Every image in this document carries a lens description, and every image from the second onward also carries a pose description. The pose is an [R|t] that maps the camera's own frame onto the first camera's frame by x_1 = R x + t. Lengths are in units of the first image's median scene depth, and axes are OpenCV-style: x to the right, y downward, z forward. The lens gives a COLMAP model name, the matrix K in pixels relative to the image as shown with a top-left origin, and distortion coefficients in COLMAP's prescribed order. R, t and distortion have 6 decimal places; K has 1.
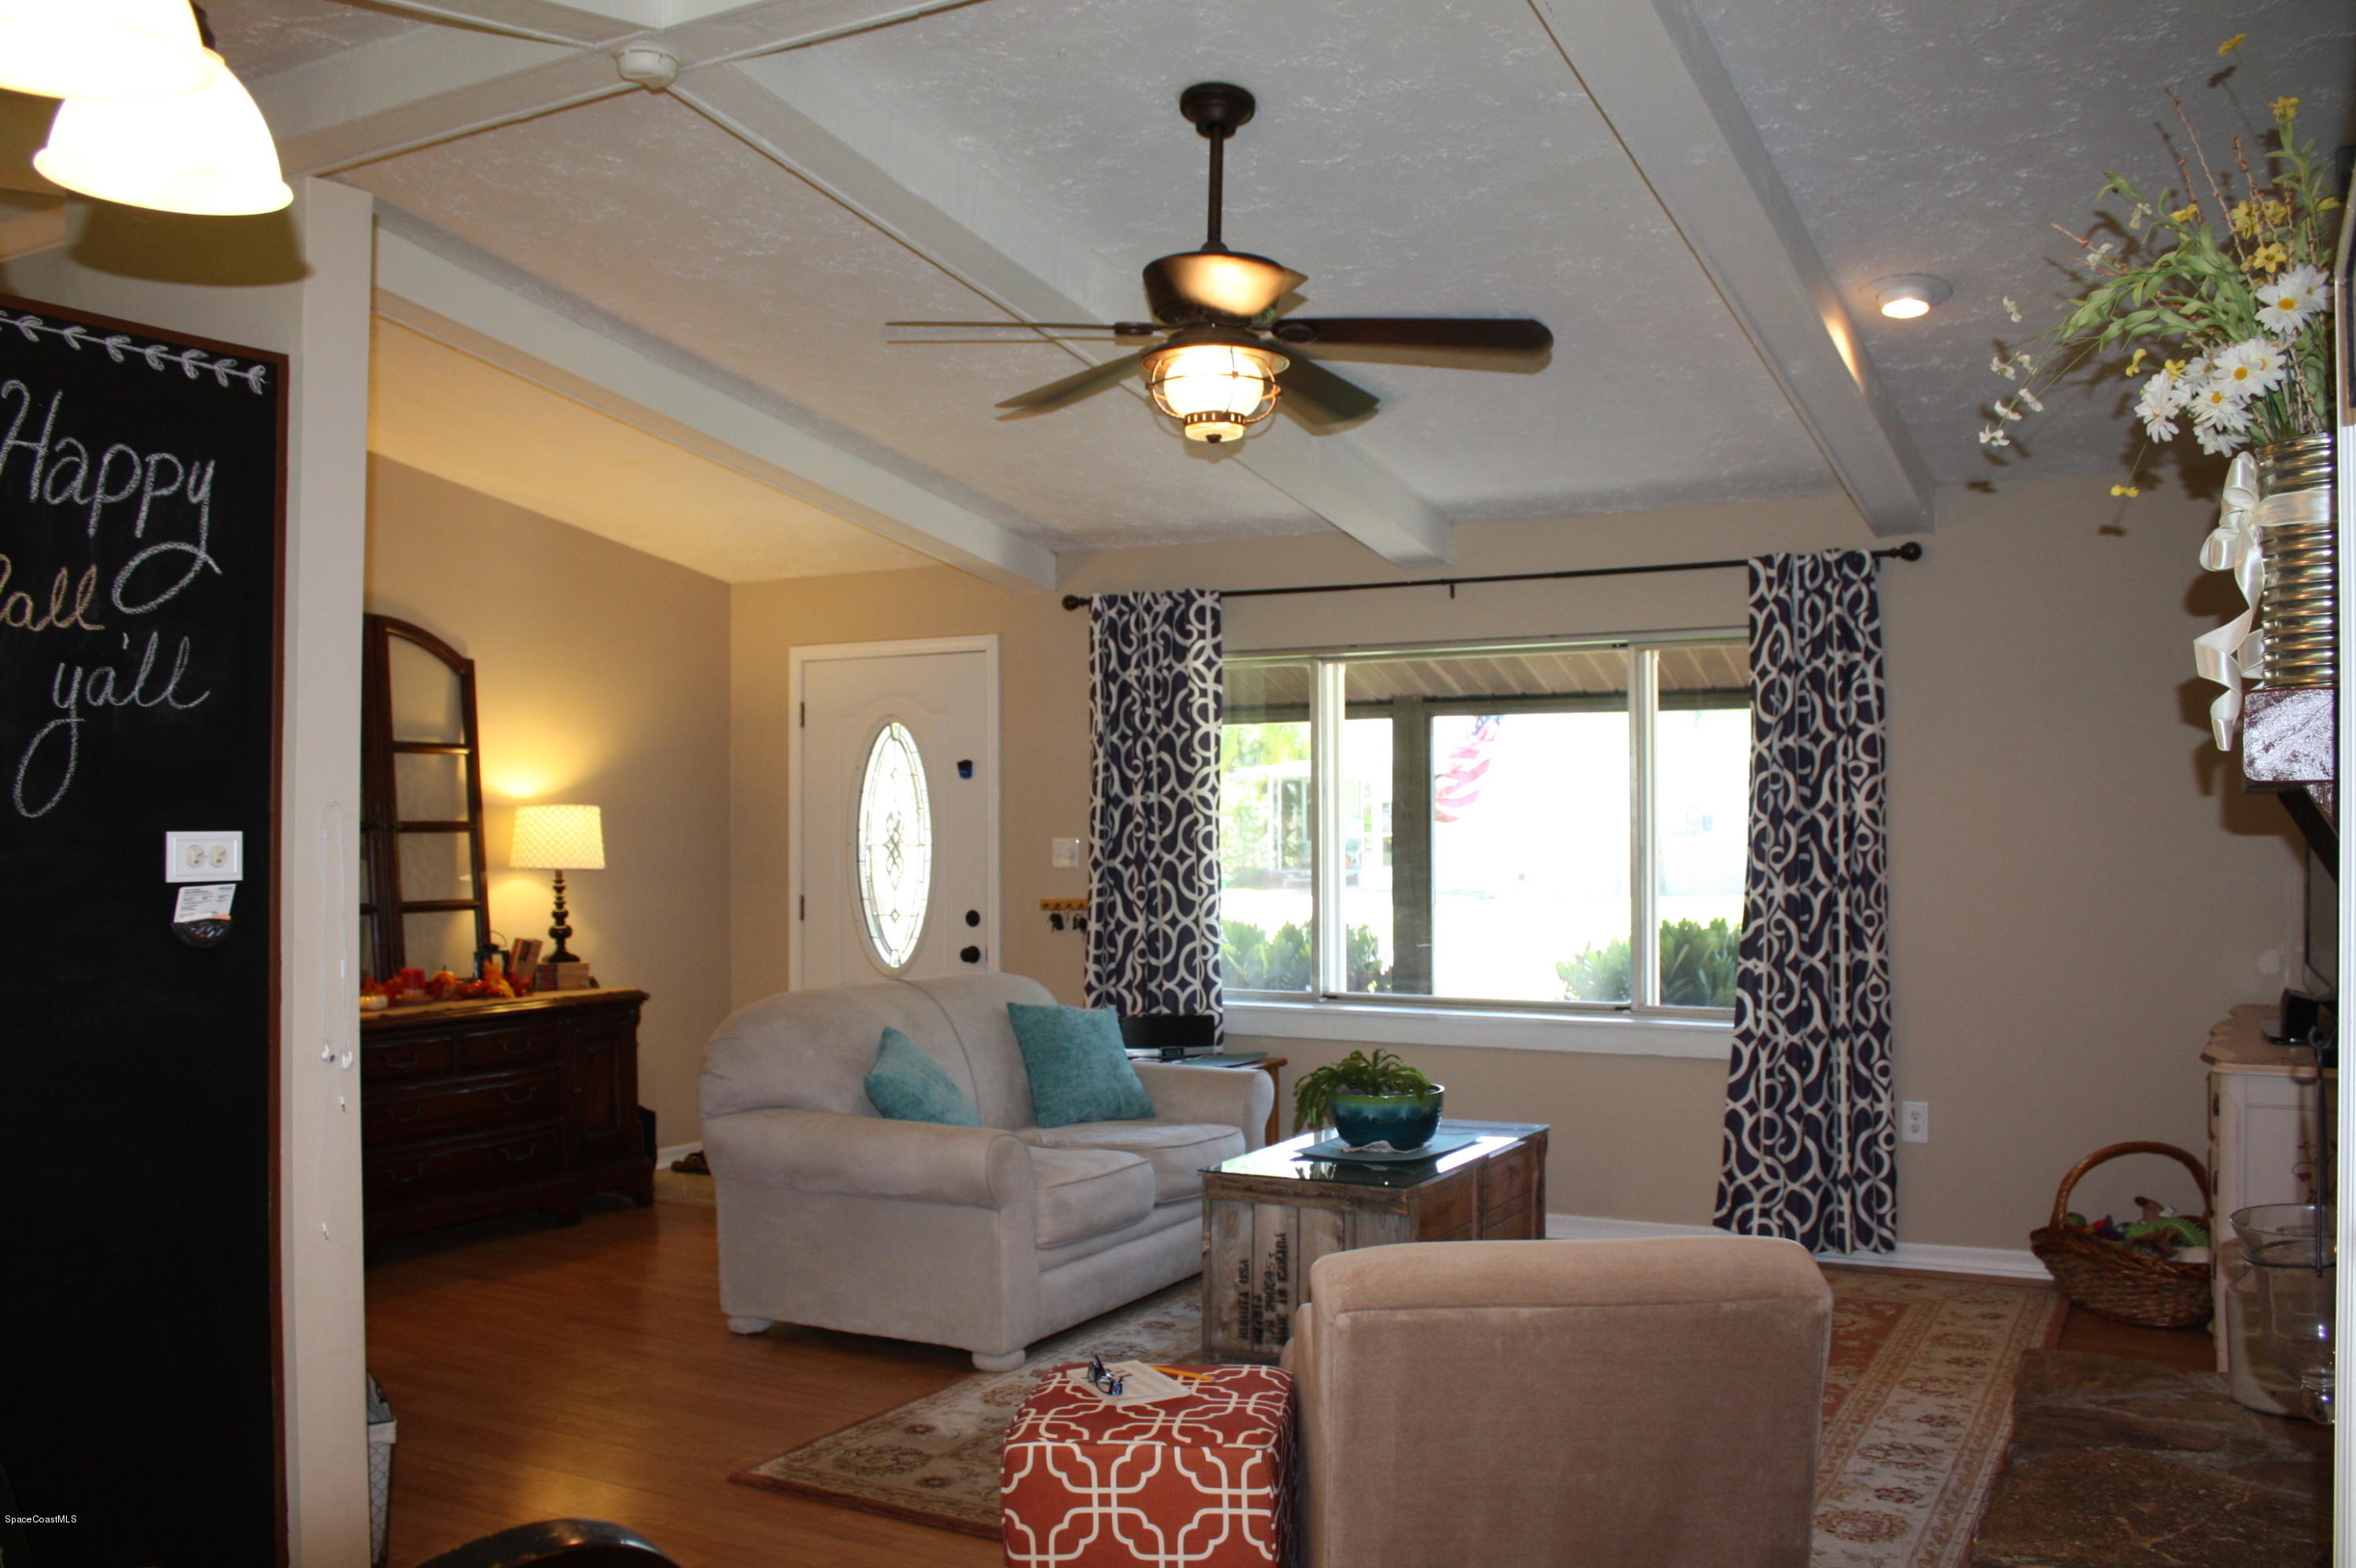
lens RADIAL K [[1965.0, 0, 1178.6], [0, 1965.0, 809.1], [0, 0, 1]] dist [-0.170817, 0.153530]
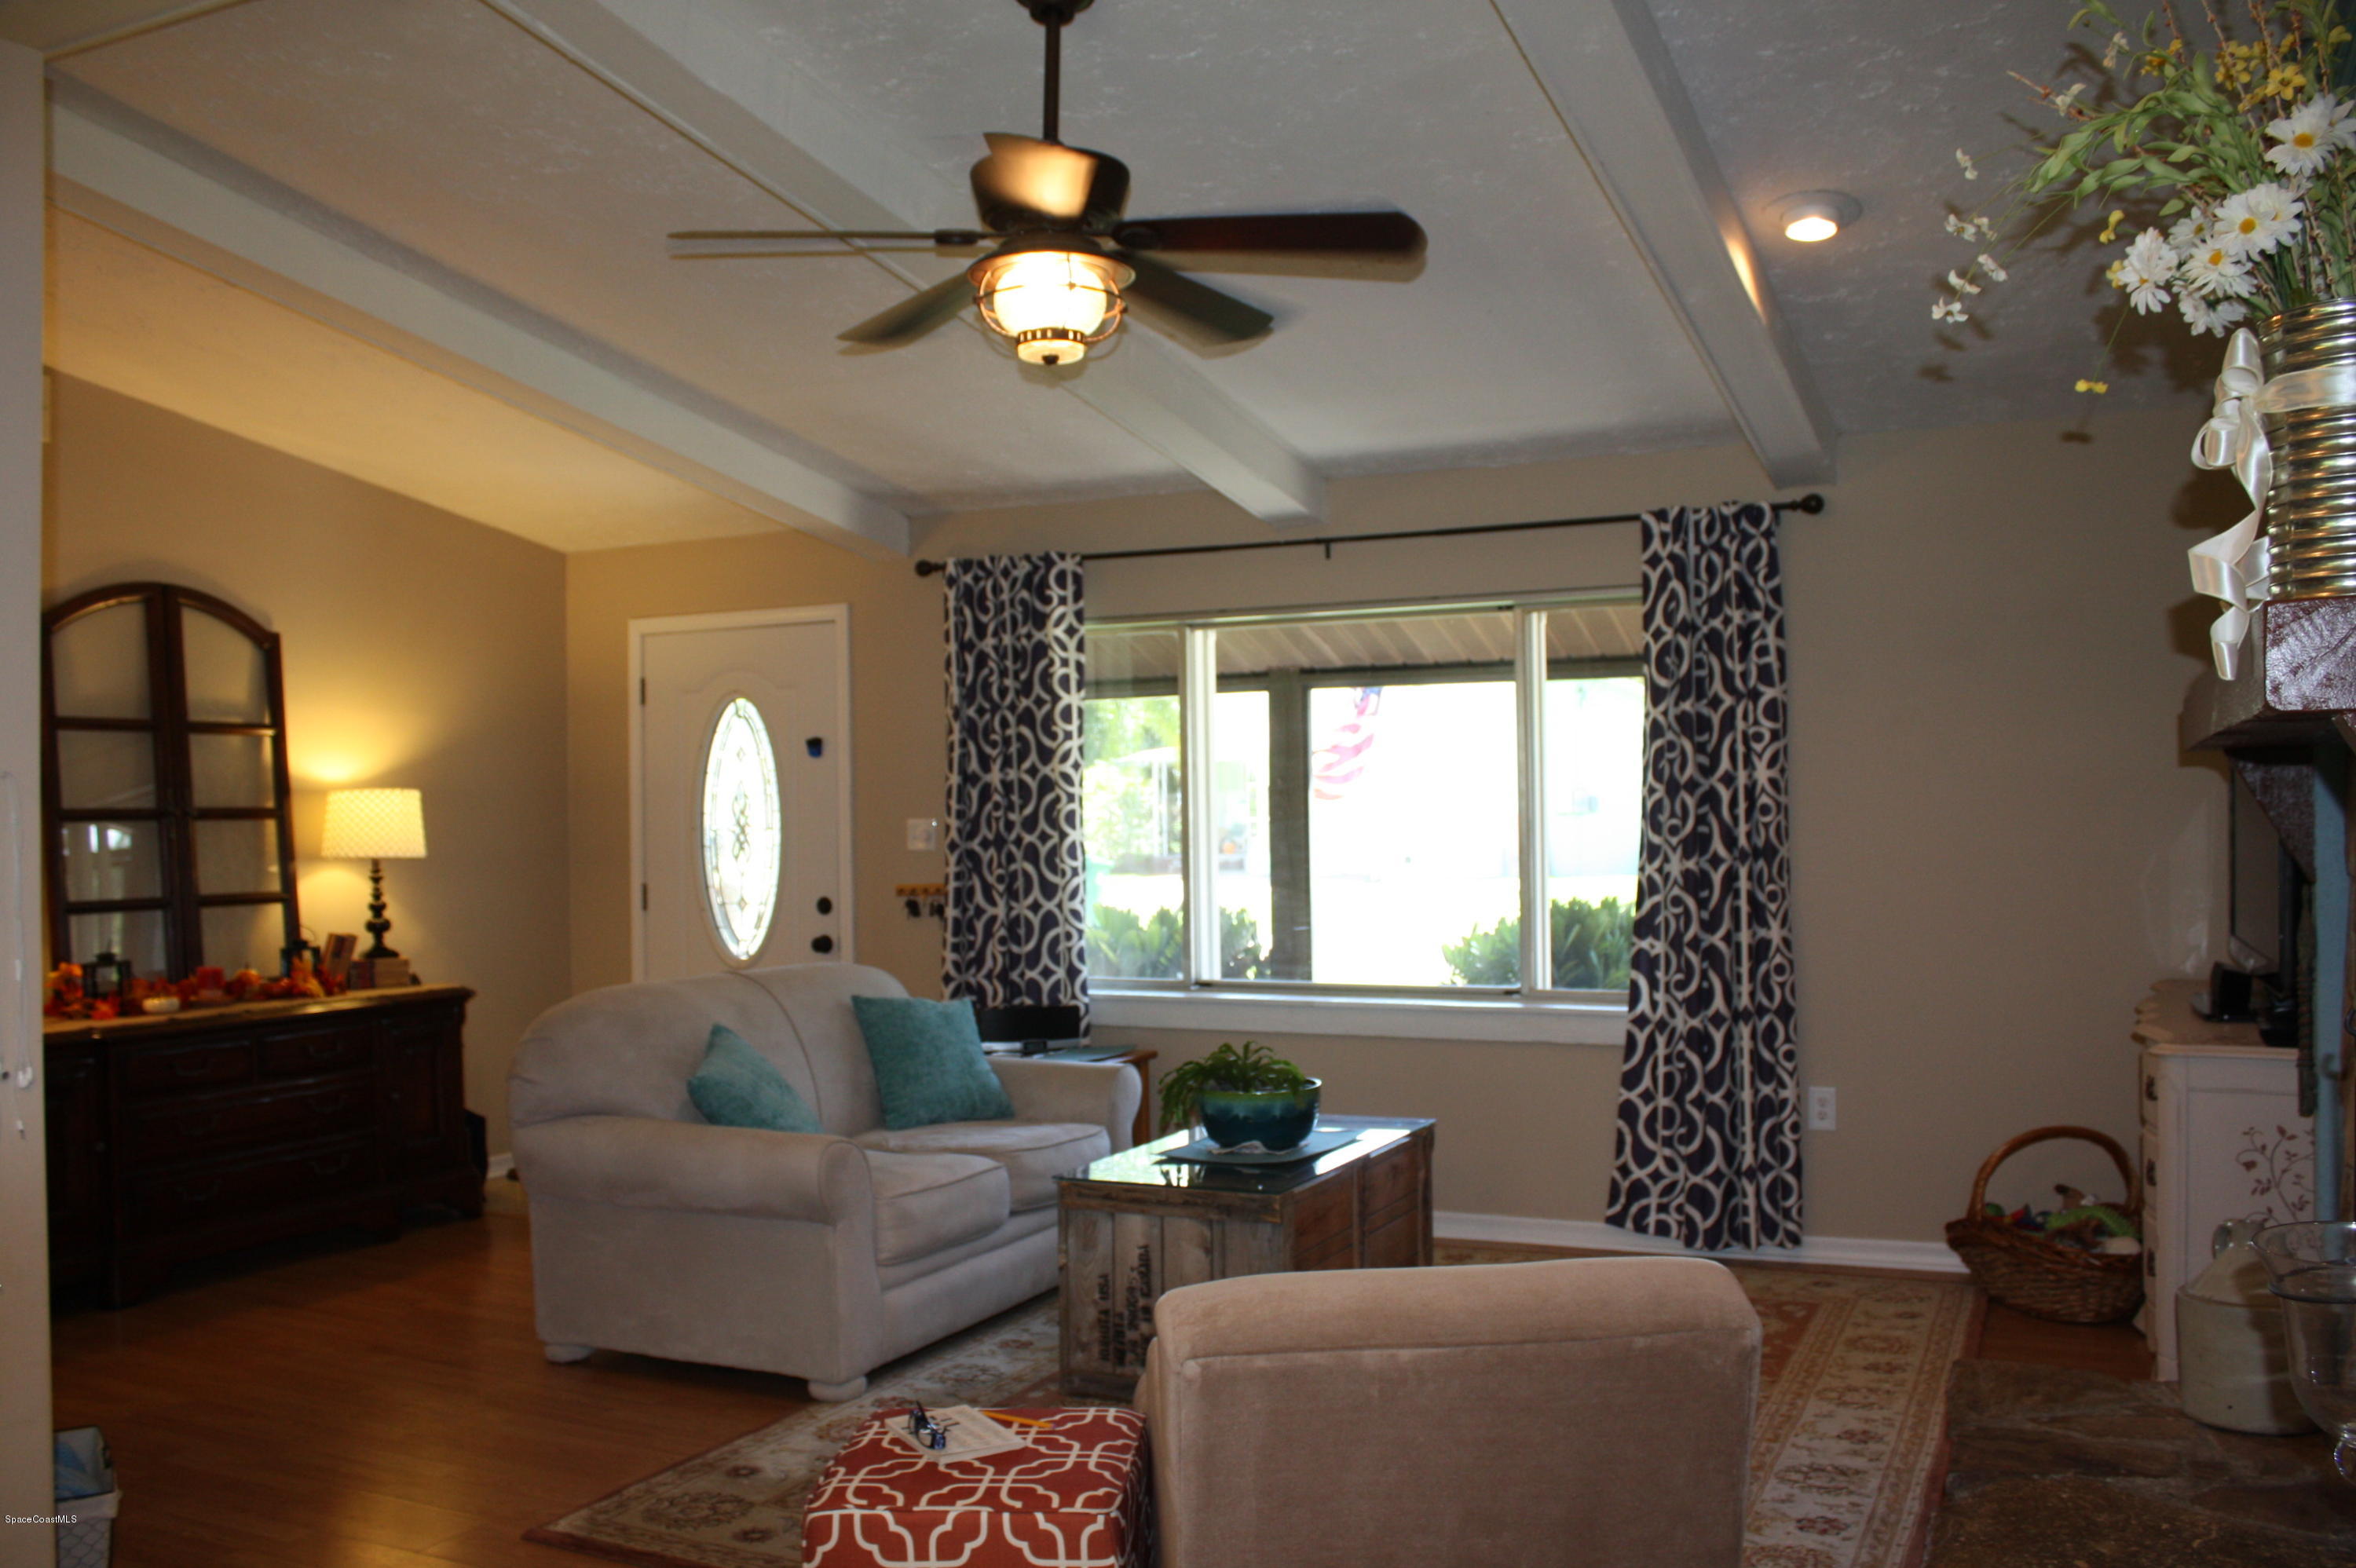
lens RADIAL K [[1965.0, 0, 1178.6], [0, 1965.0, 809.1], [0, 0, 1]] dist [-0.170817, 0.153530]
pose [[0.998319, -0.010286, 0.057035, 0.030433], [0.009911, 0.999927, 0.006840, 0.012051], [-0.057101, -0.006263, 0.998349, 0.143159]]
